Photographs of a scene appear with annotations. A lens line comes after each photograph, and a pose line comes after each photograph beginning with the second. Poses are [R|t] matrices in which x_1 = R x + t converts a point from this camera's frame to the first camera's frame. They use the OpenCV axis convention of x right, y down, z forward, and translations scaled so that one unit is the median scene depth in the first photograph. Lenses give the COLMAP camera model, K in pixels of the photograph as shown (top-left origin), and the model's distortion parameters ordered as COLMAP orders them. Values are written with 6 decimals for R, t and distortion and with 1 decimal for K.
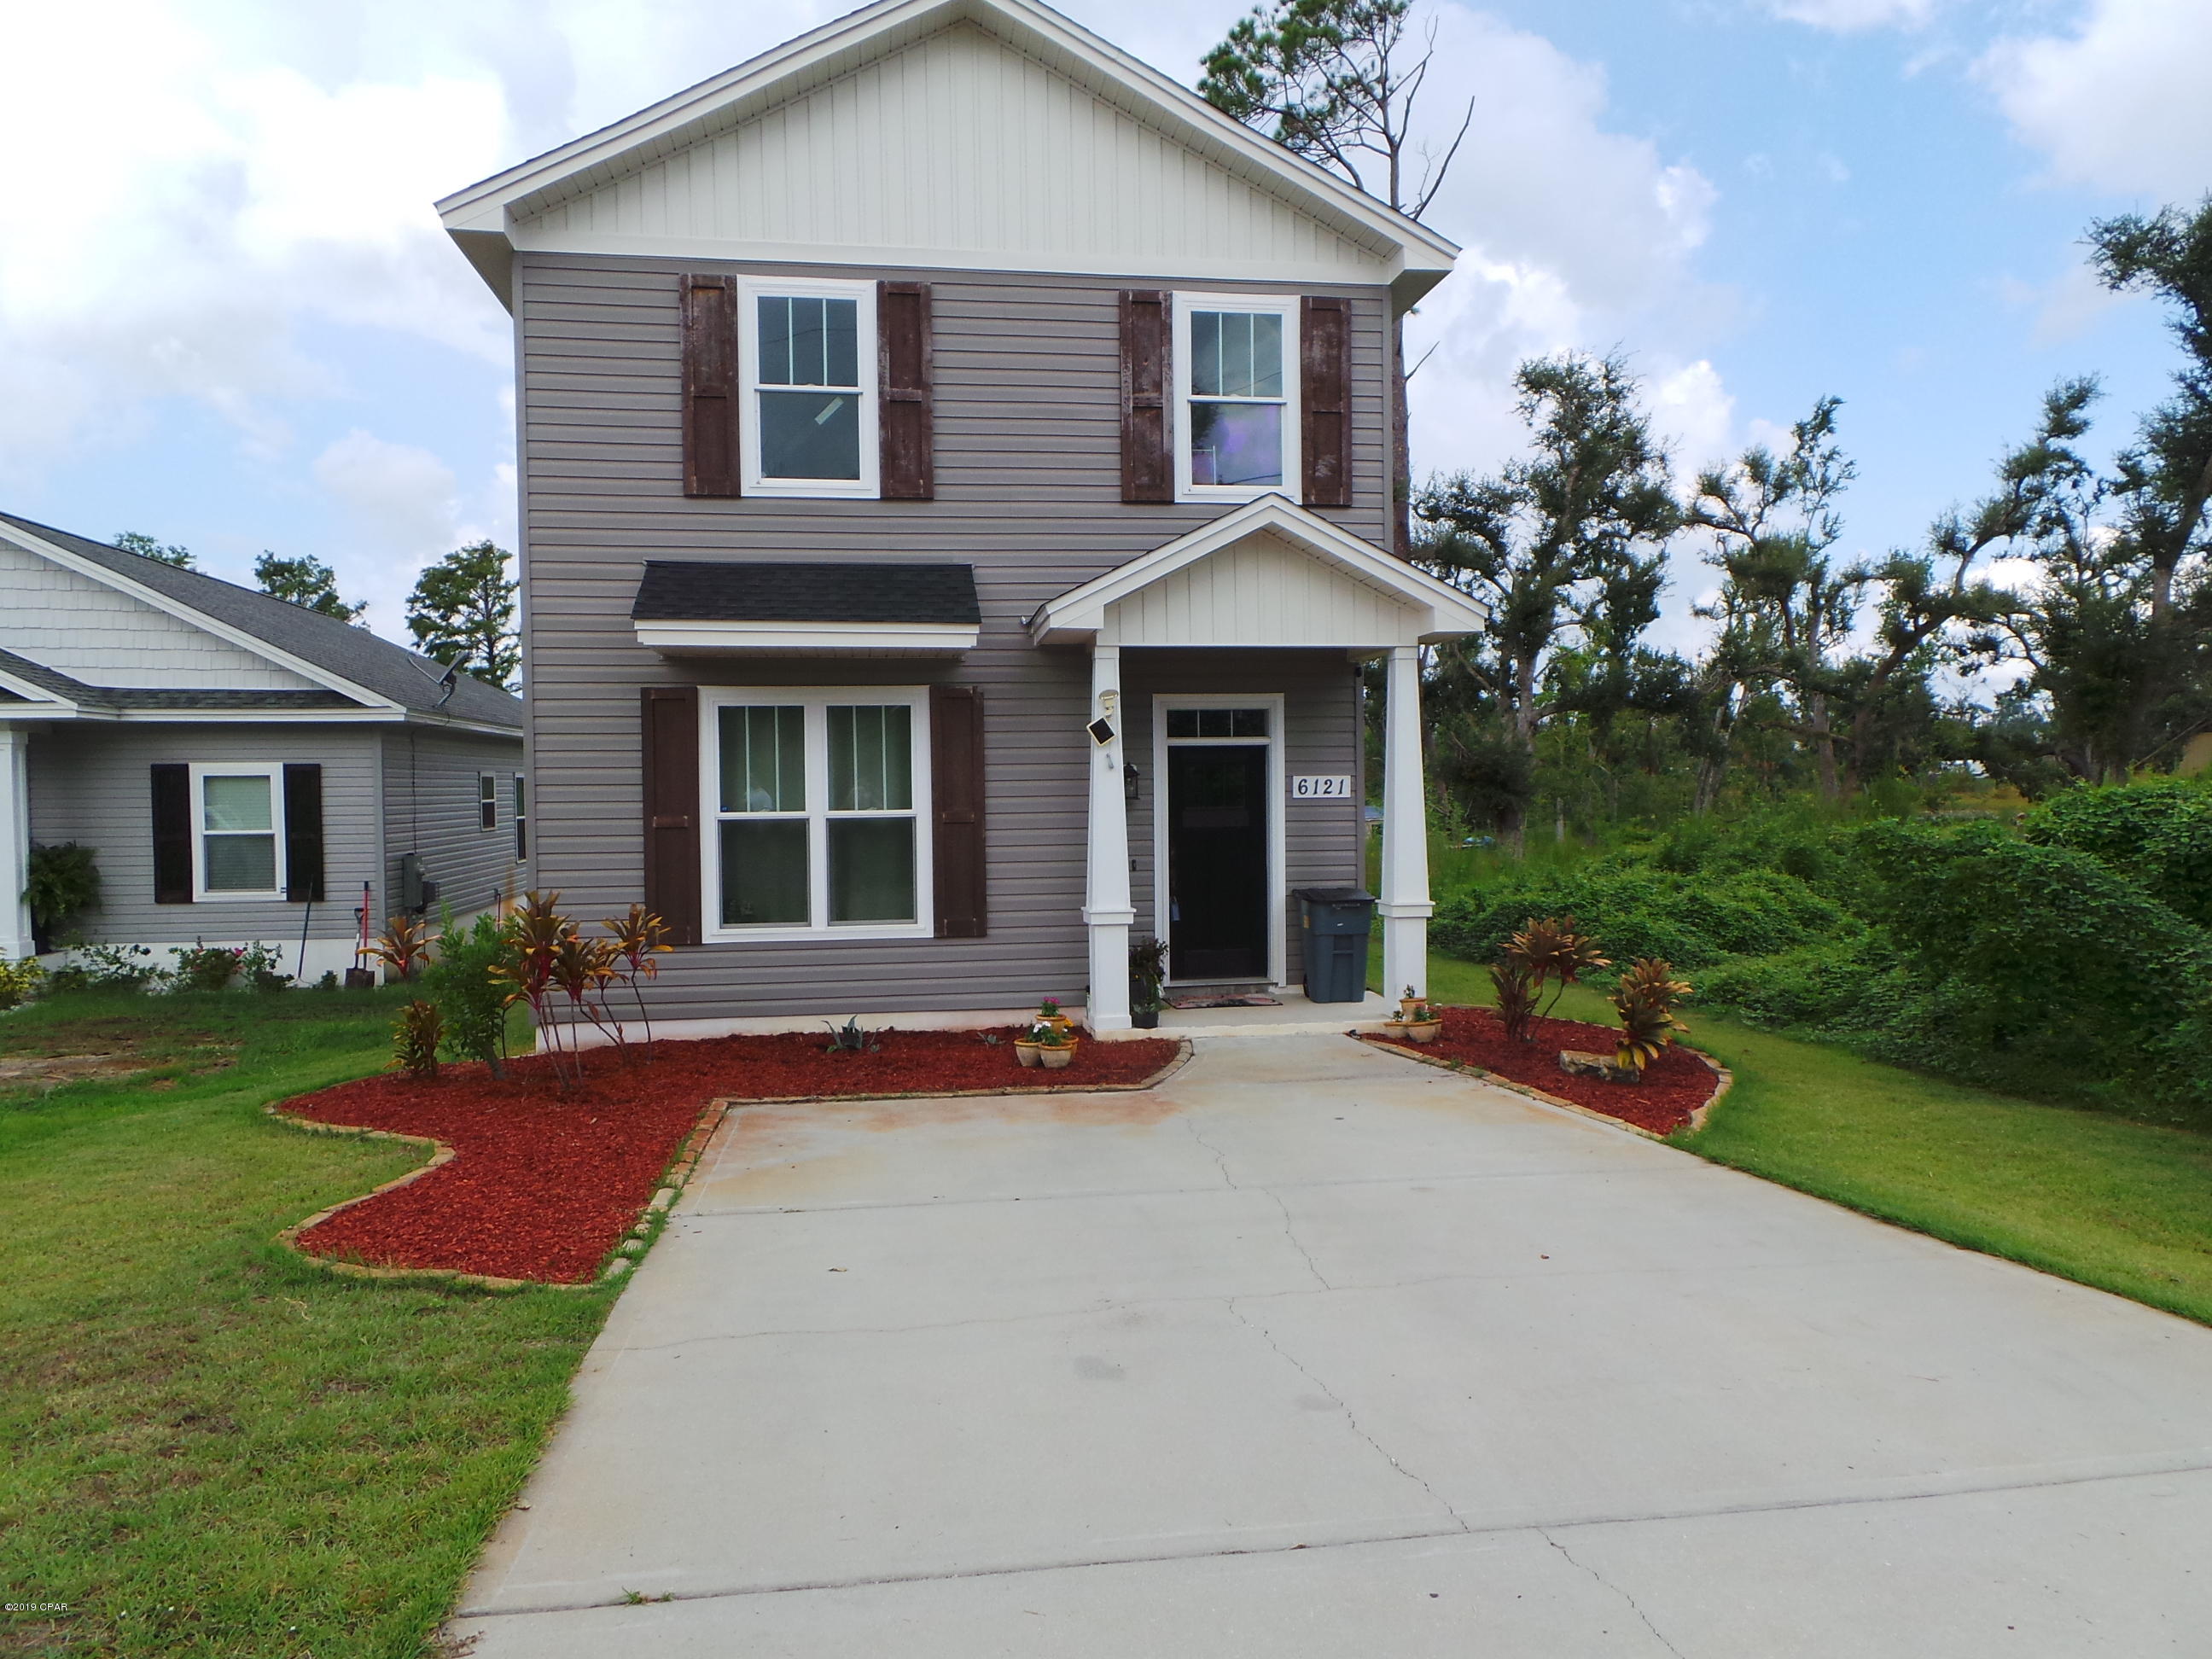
lens RADIAL K [[1536.8, 0, 1039.1], [0, 1536.8, 854.5], [0, 0, 1]] dist [-0.048284, 0.128591]
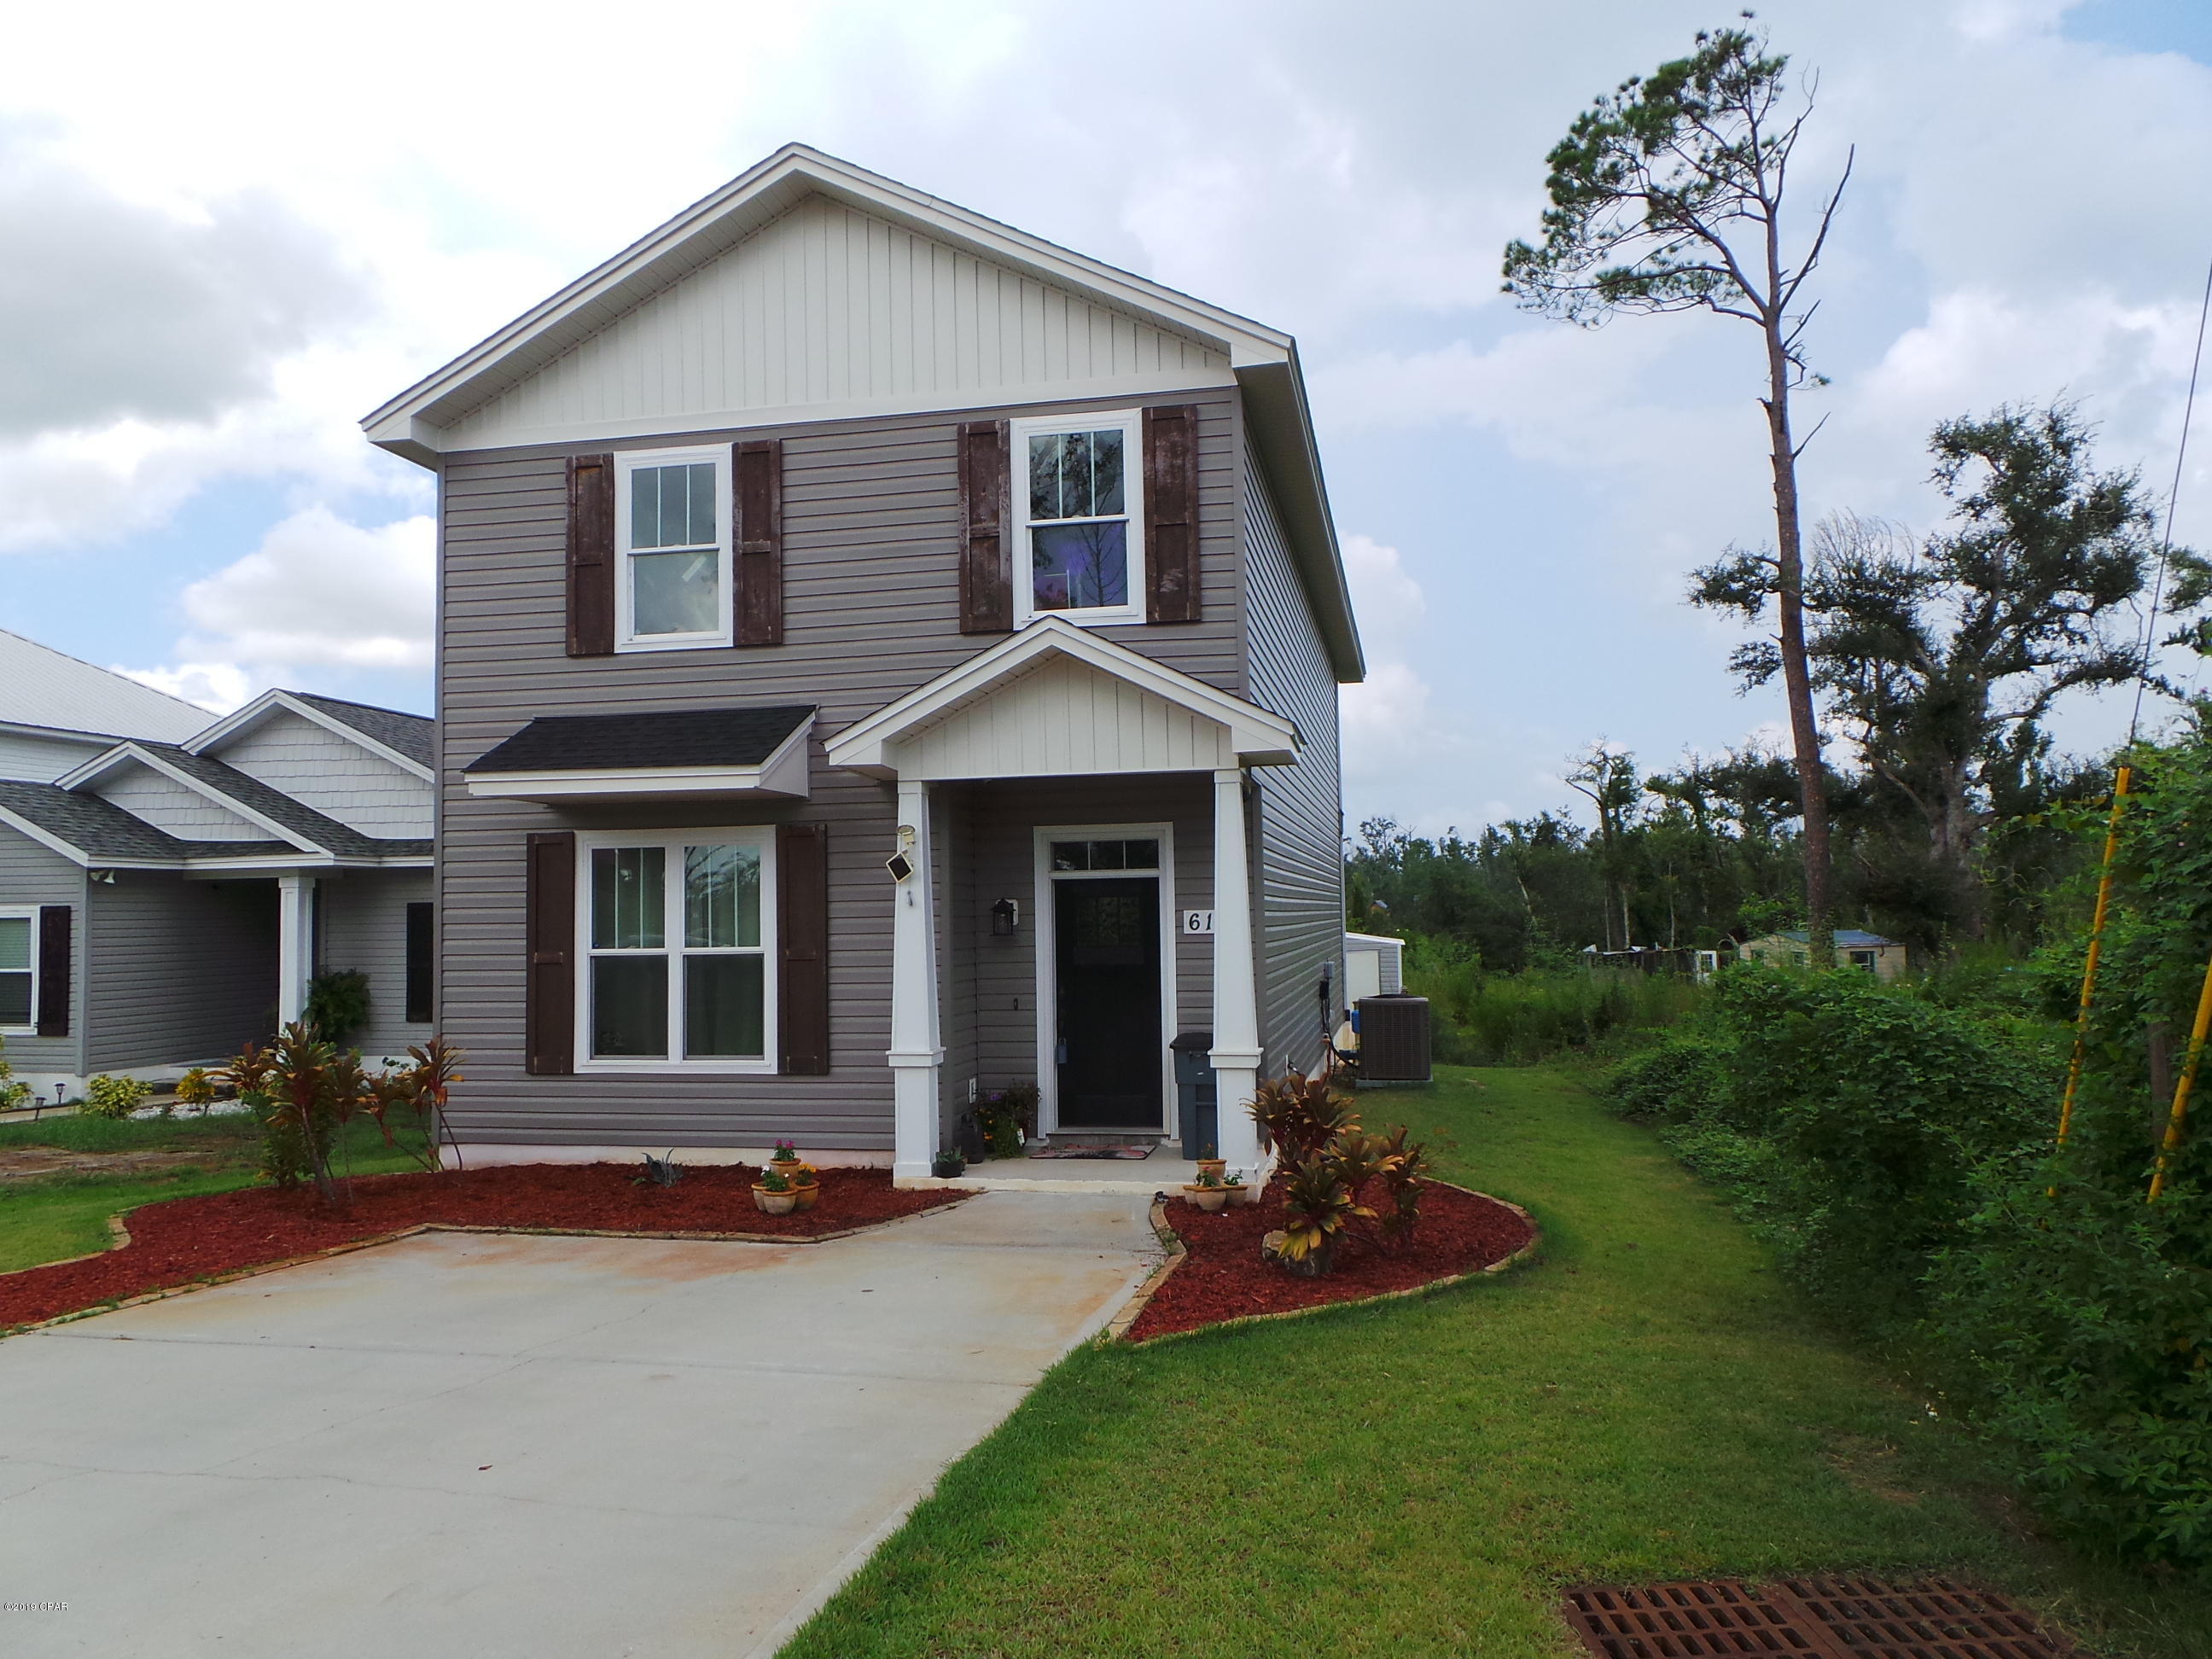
lens RADIAL K [[1527.7, 0, 1117.1], [0, 1527.7, 838.7], [0, 0, 1]] dist [-0.007291, 0.013776]
pose [[0.939904, -0.022022, -0.340728, 0.486537], [-0.008811, 0.996021, -0.088678, -0.012935], [0.341325, 0.086351, 0.935970, 0.128938]]
